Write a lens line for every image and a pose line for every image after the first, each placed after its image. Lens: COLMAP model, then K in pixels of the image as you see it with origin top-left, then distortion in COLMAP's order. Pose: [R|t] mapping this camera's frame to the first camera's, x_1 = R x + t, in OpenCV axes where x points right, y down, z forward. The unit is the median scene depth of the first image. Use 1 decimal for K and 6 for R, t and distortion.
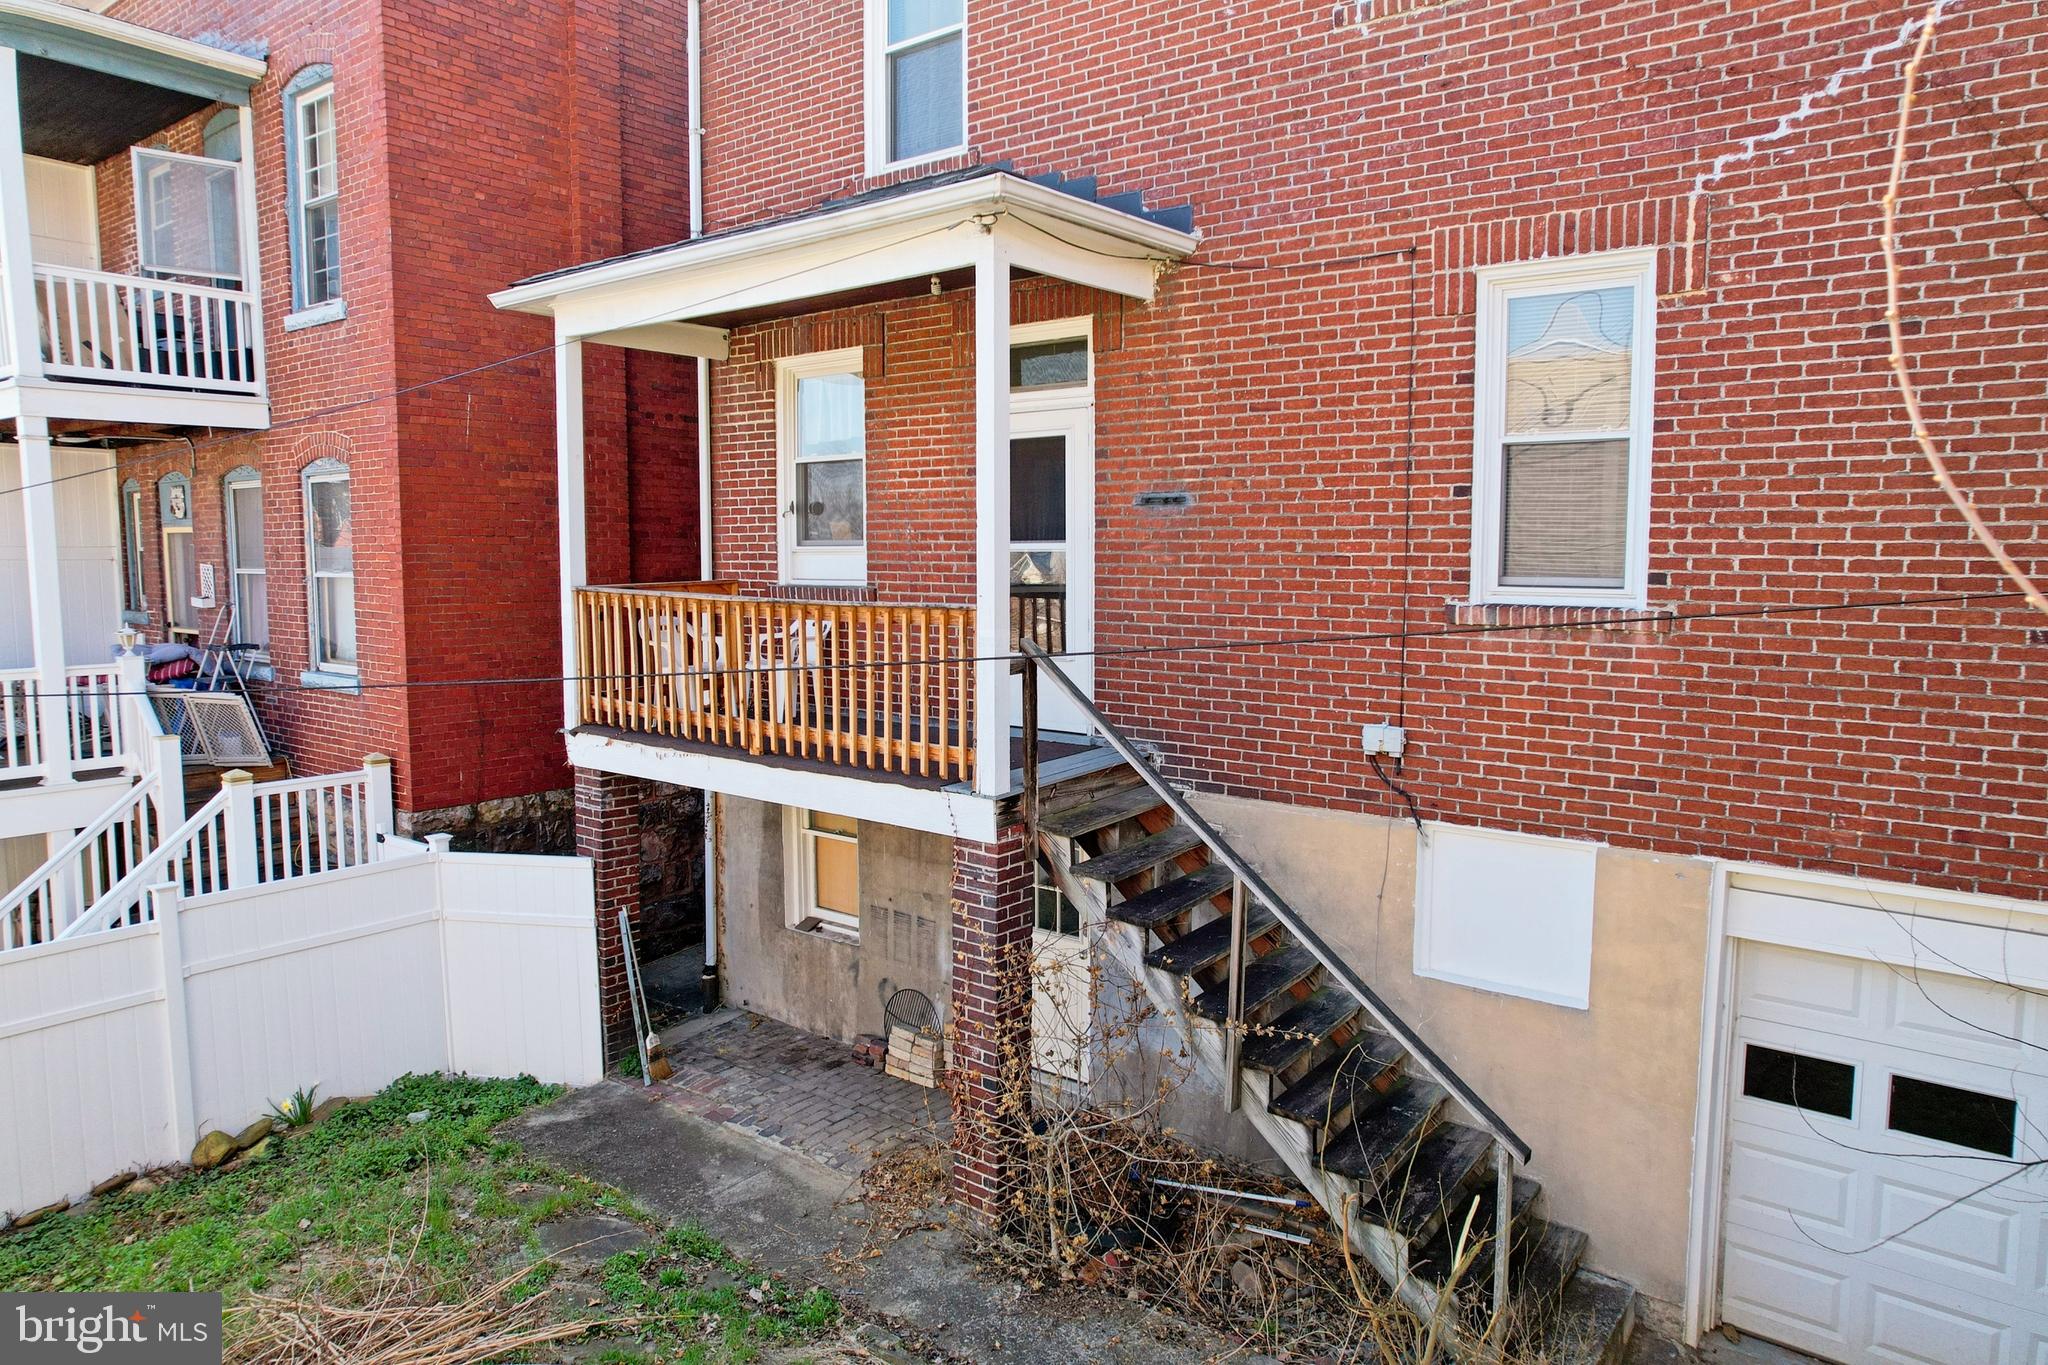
lens RADIAL K [[1303.8, 0, 1032.4], [0, 1303.8, 677.4], [0, 0, 1]] dist [-0.071662, 0.058518]
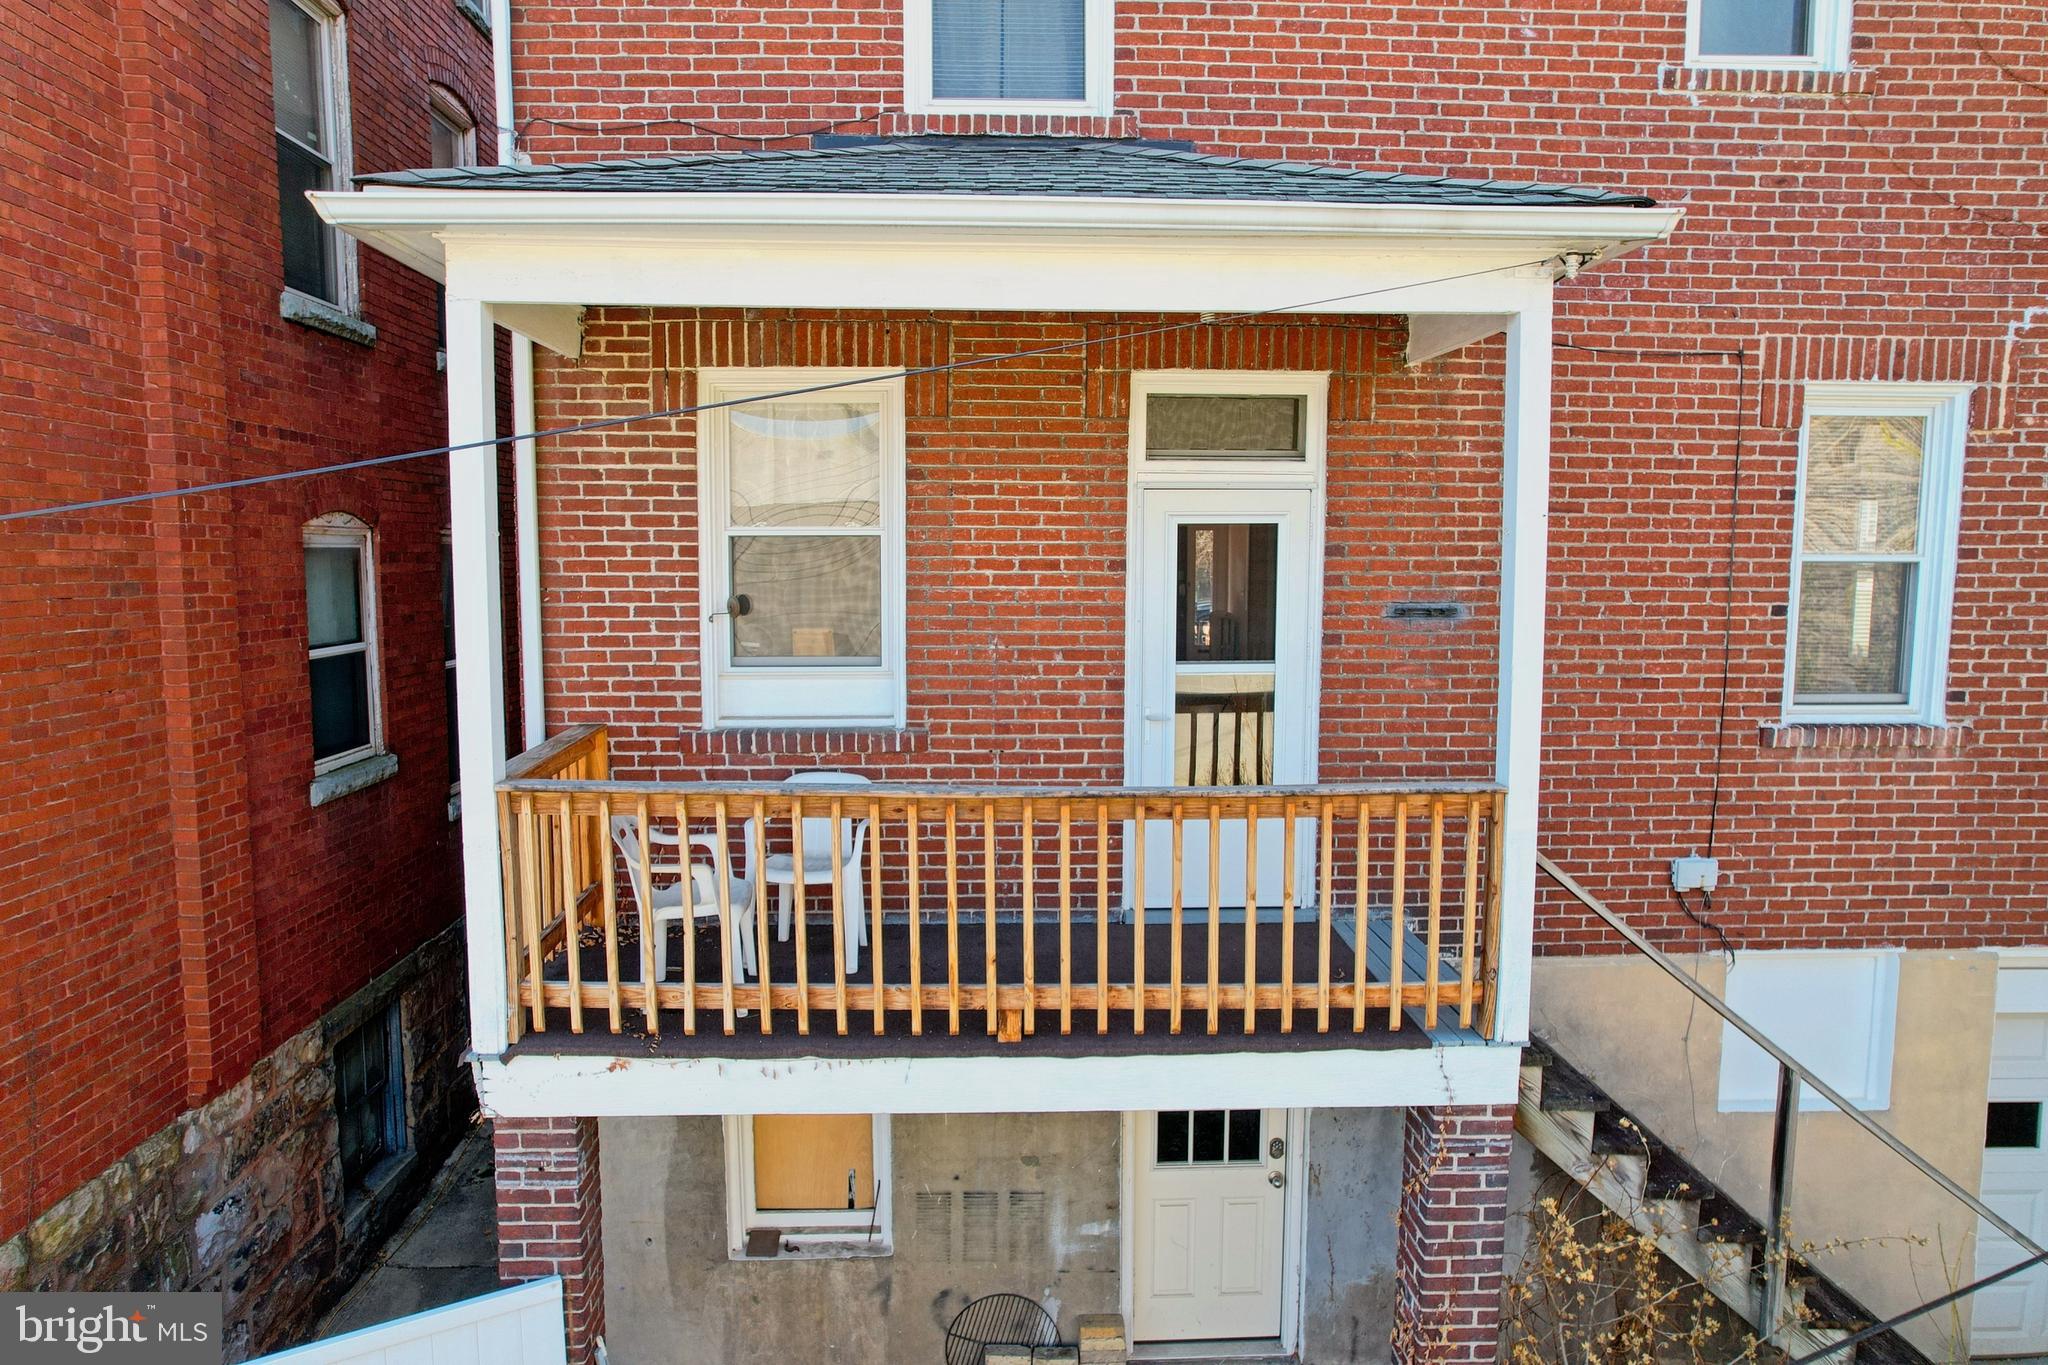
lens RADIAL K [[1303.8, 0, 1029.4], [0, 1303.8, 678.5], [0, 0, 1]] dist [-0.071662, 0.058518]
pose [[0.761792, -0.064646, 0.644588, -0.679617], [0.062676, 0.997696, 0.025987, -0.145961], [-0.644782, 0.020604, 0.764089, 0.602268]]
